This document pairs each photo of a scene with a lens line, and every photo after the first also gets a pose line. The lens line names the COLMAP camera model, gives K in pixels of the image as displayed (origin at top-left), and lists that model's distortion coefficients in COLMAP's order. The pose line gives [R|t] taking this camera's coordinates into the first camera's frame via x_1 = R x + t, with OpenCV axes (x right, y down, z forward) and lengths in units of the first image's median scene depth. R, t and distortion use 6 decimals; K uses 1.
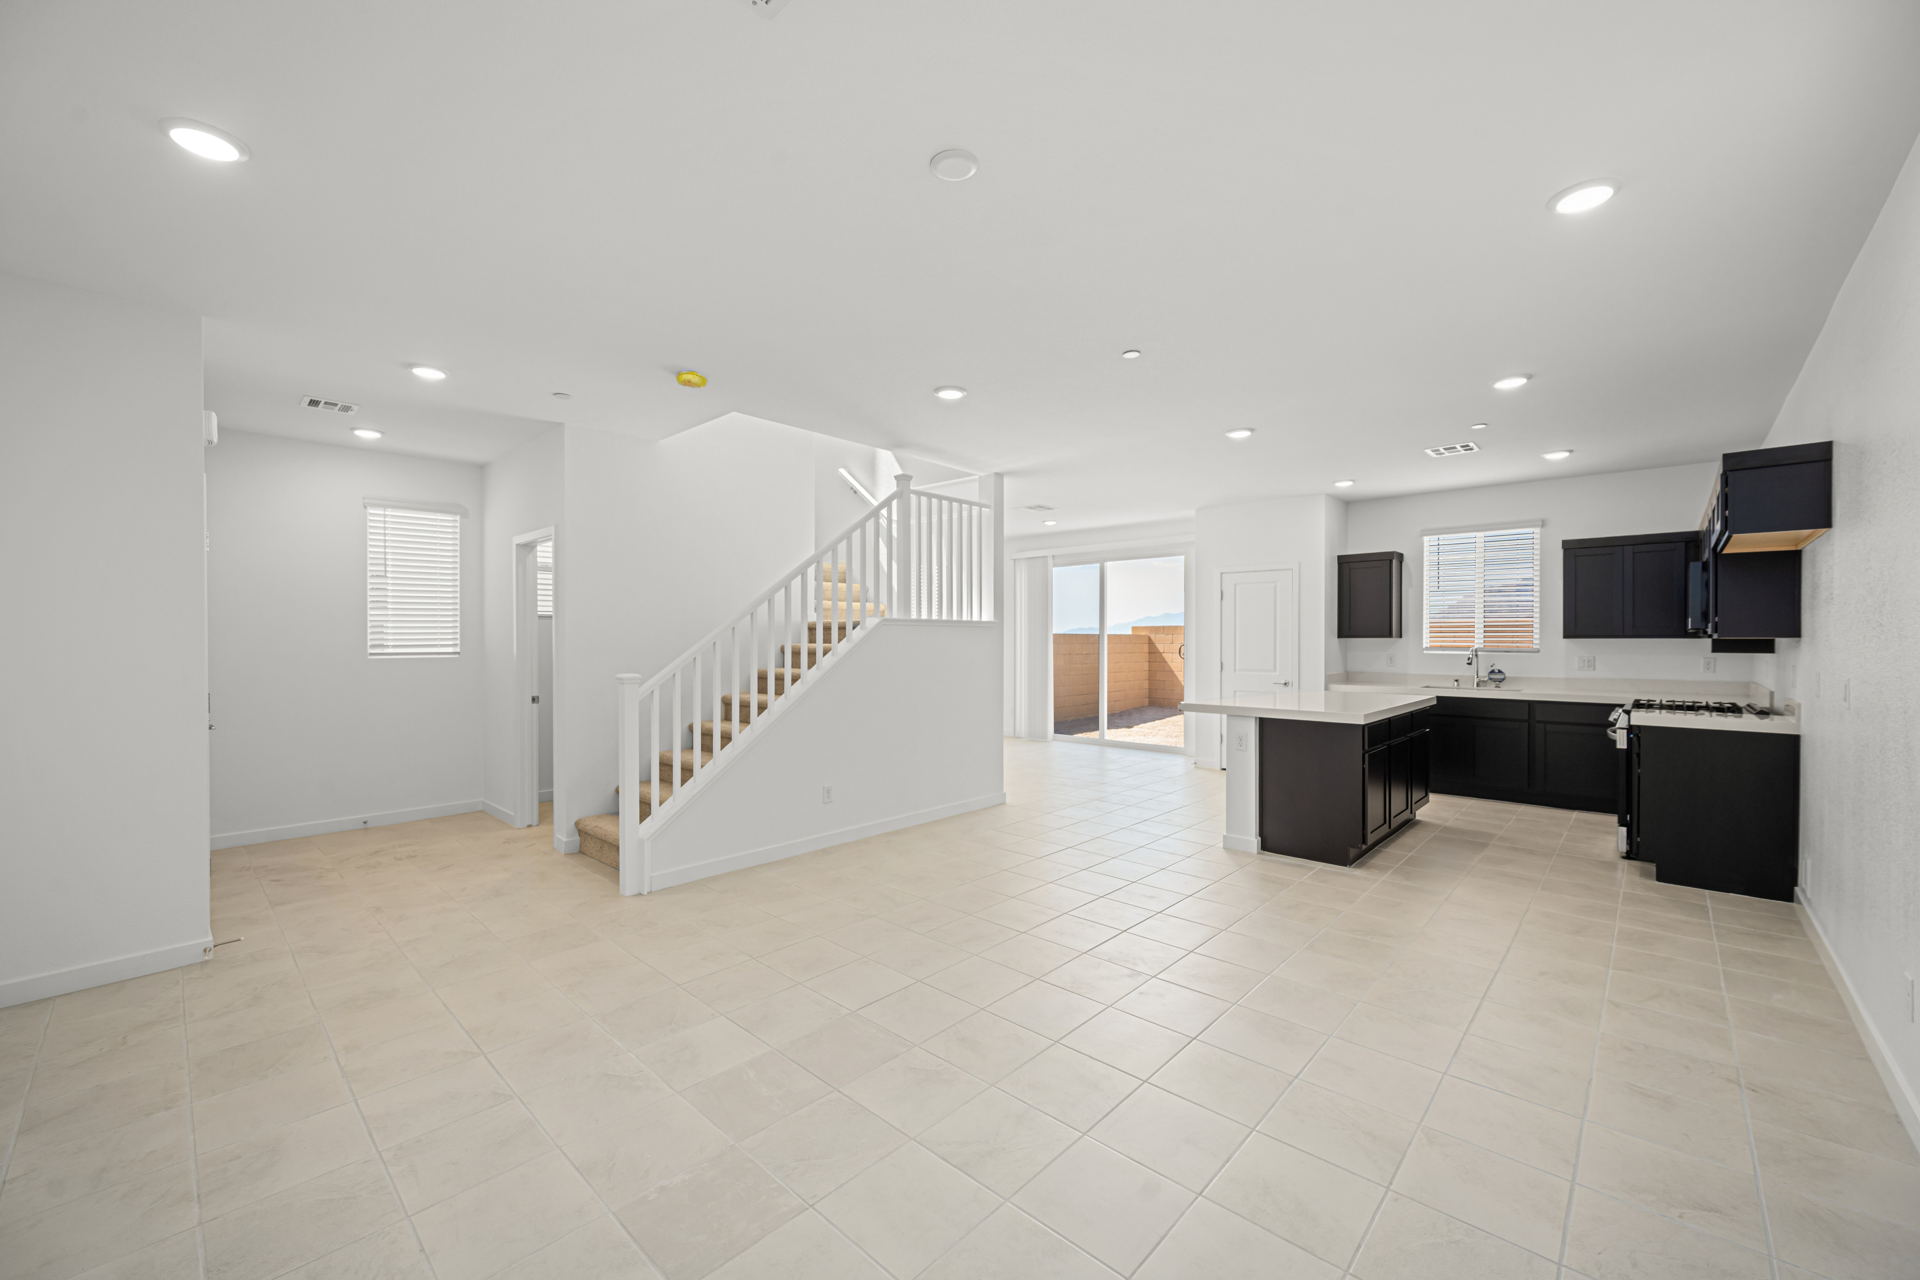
lens RADIAL K [[761.5, 0, 965.5], [0, 761.5, 642.8], [0, 0, 1]] dist [0.001570, -0.000754]
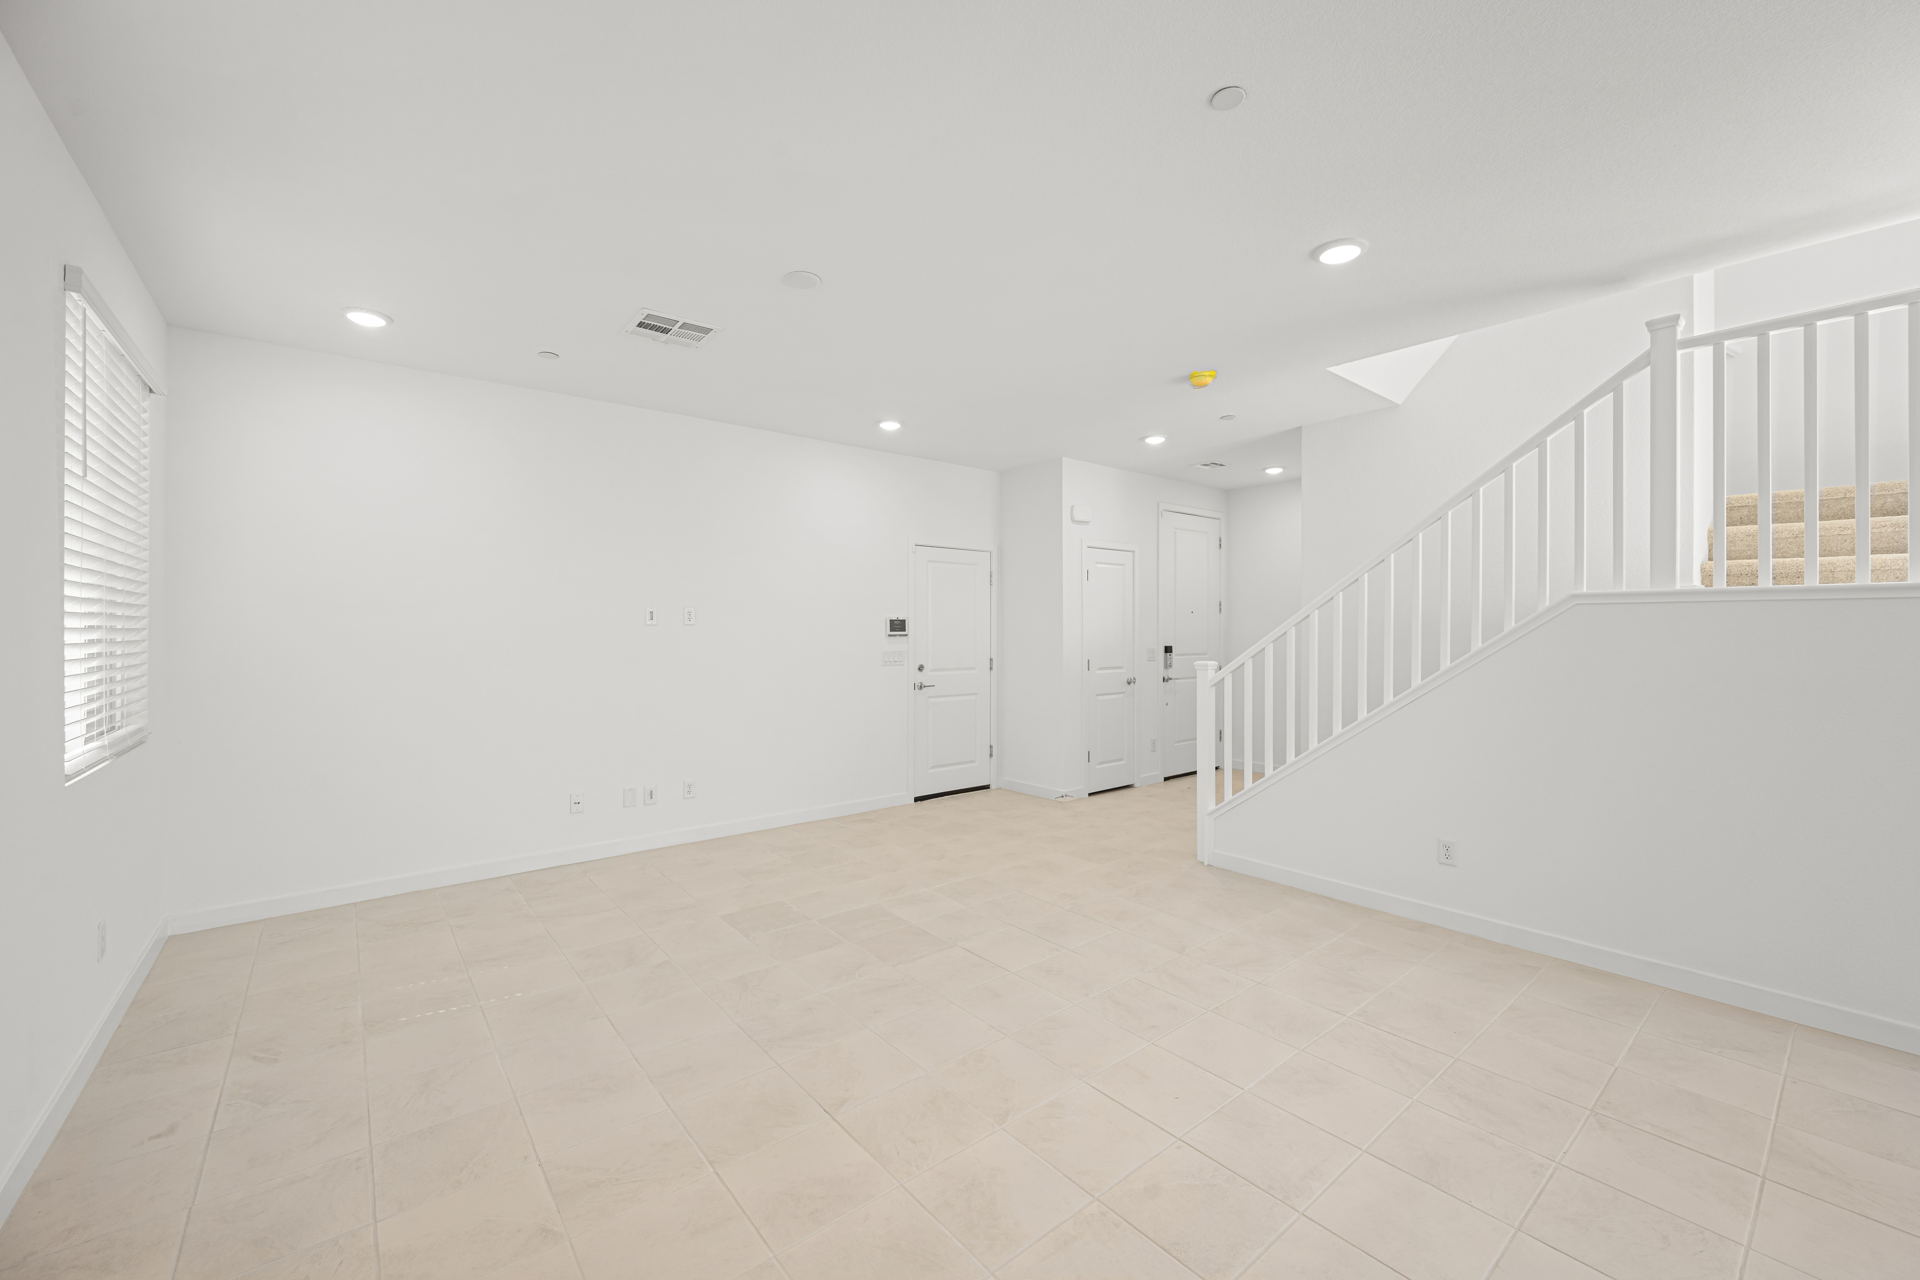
lens RADIAL K [[761.5, 0, 950.7], [0, 761.5, 630.1], [0, 0, 1]] dist [0.001570, -0.000754]
pose [[-0.146998, 0.004303, -0.989127, 0.438184], [-0.001988, 0.999987, 0.004645, -0.004858], [0.989135, 0.002649, -0.146987, 0.498971]]
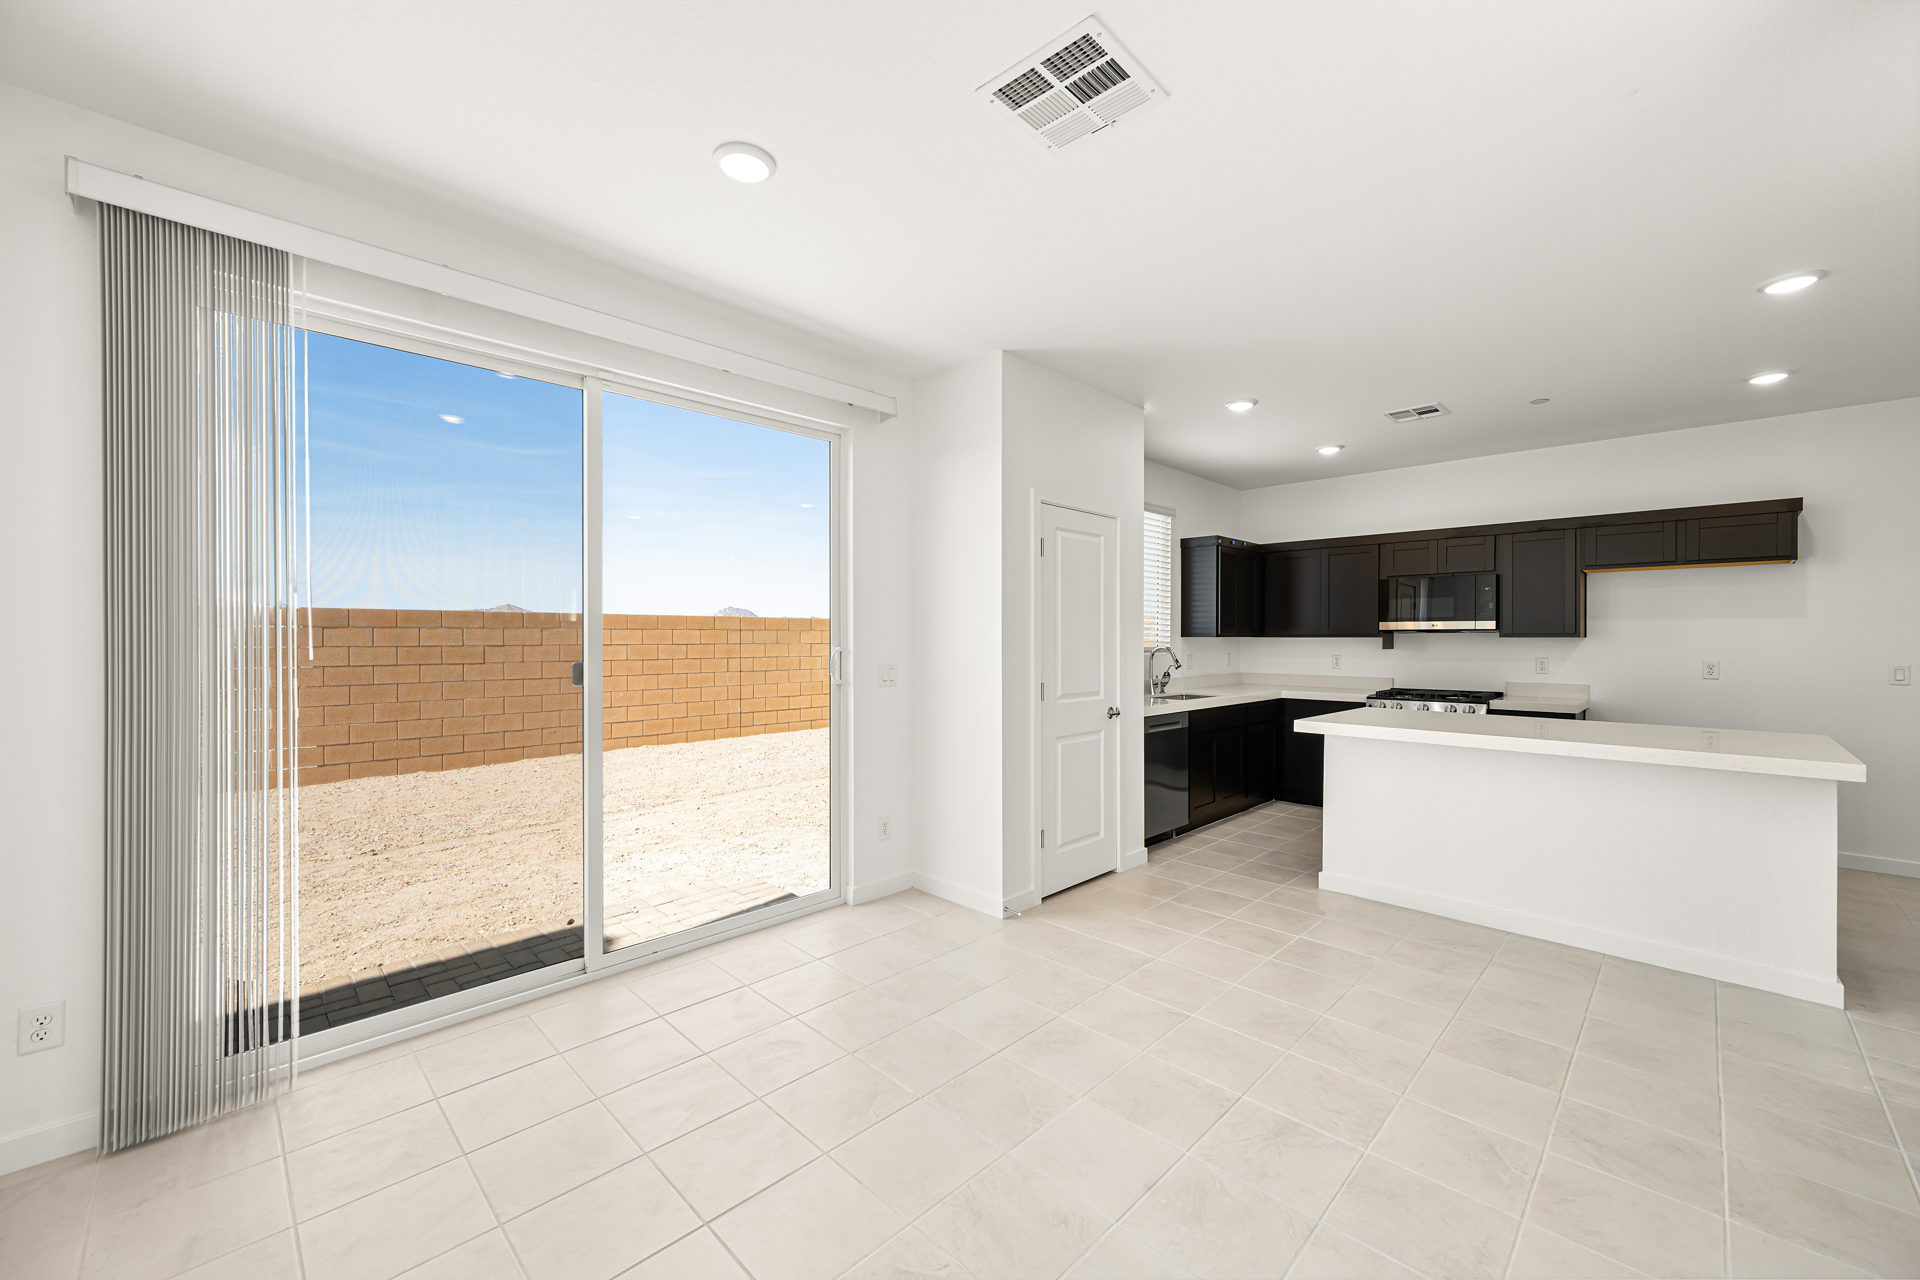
lens RADIAL K [[761.5, 0, 954.0], [0, 761.5, 641.0], [0, 0, 1]] dist [0.001570, -0.000754]
pose [[0.044187, -0.003174, 0.999018, -0.206210], [0.000374, 0.999995, 0.003160, -0.003776], [-0.999023, 0.000234, 0.044188, 1.251751]]
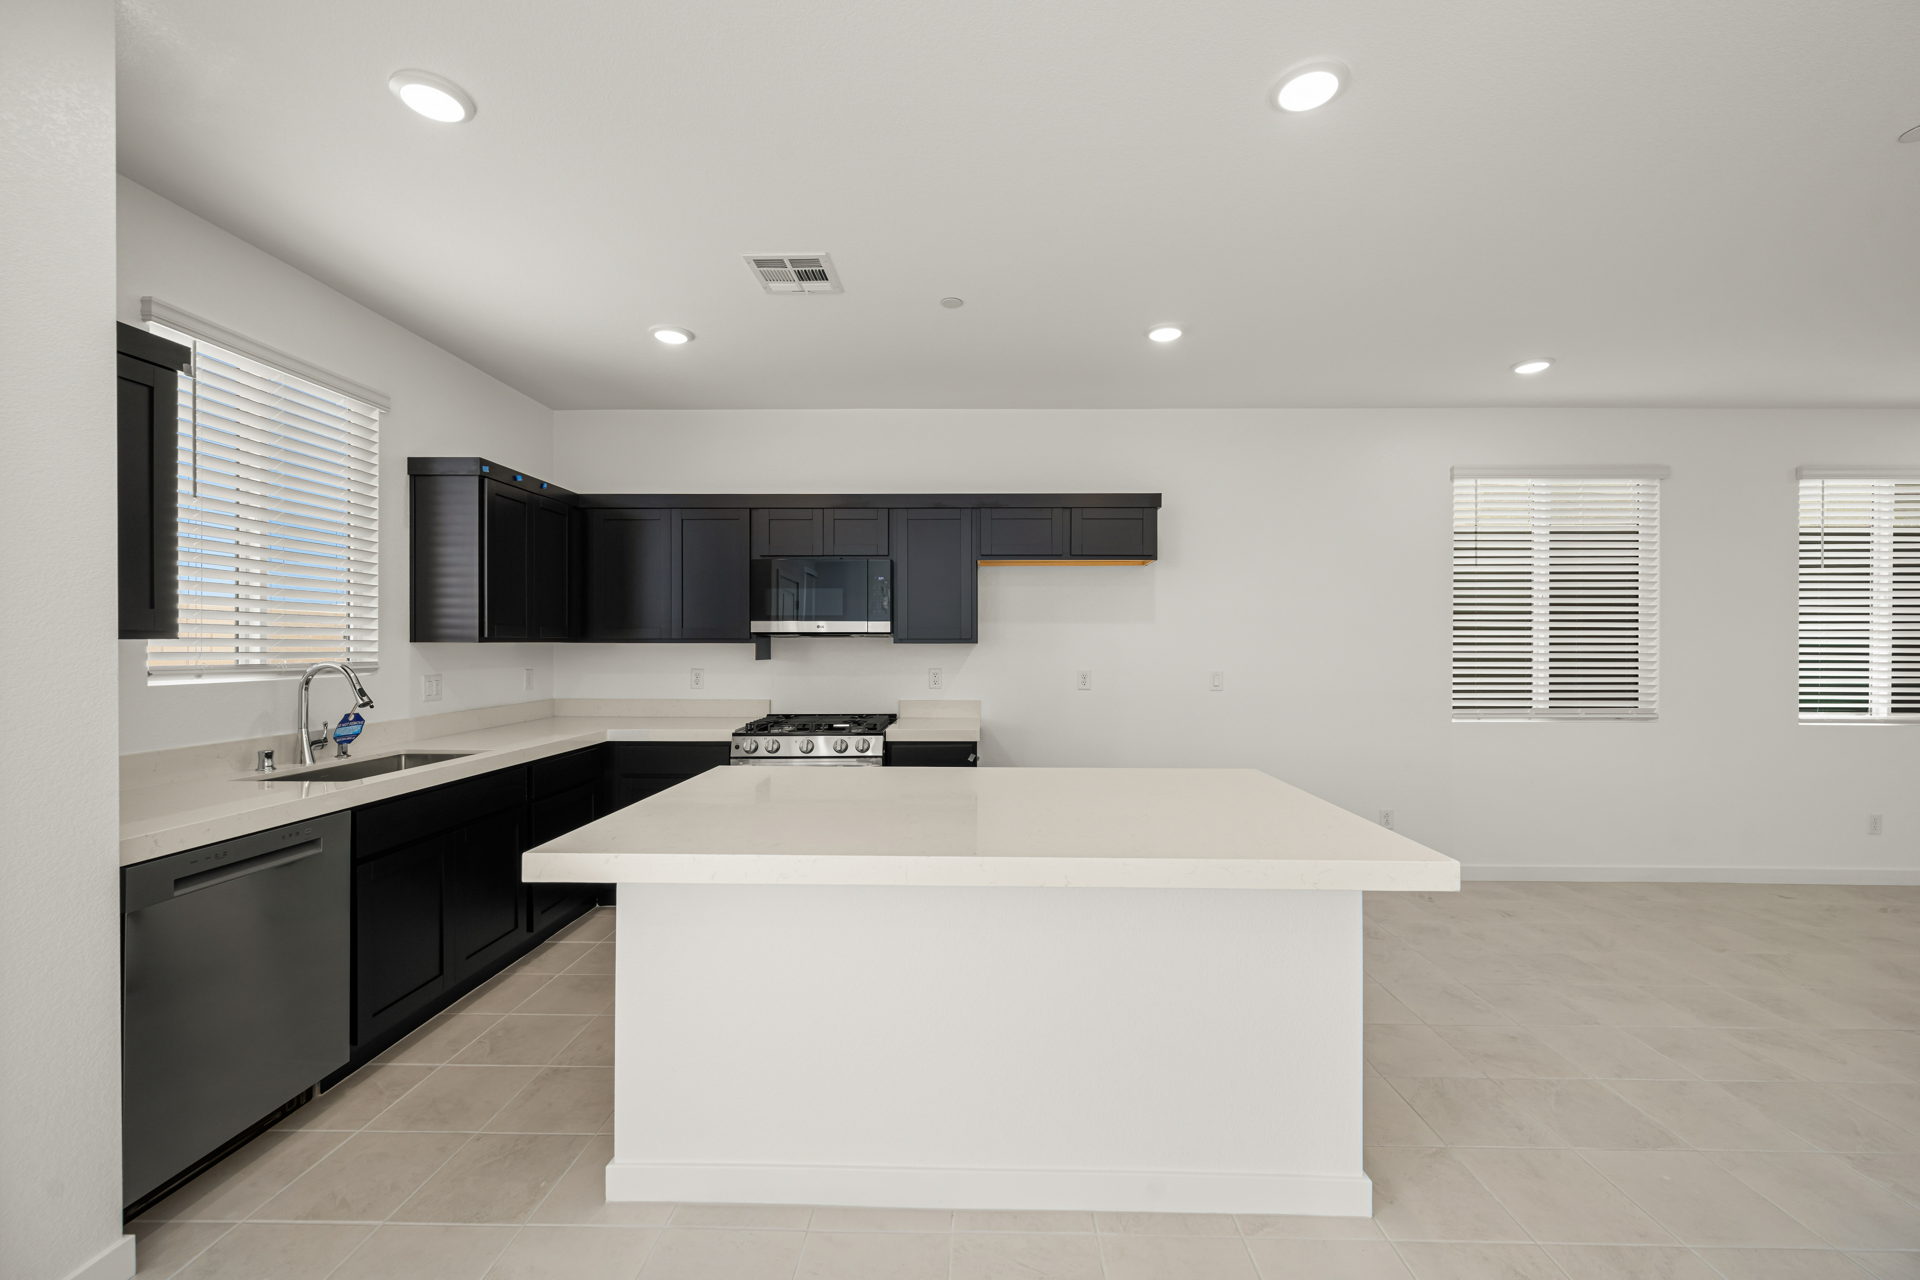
lens RADIAL K [[761.5, 0, 972.0], [0, 761.5, 649.2], [0, 0, 1]] dist [0.001570, -0.000754]
pose [[-0.659874, -0.005936, 0.751353, 0.140625], [0.000314, 0.999967, 0.008176, -0.005129], [-0.751376, 0.005631, -0.659850, 1.057923]]
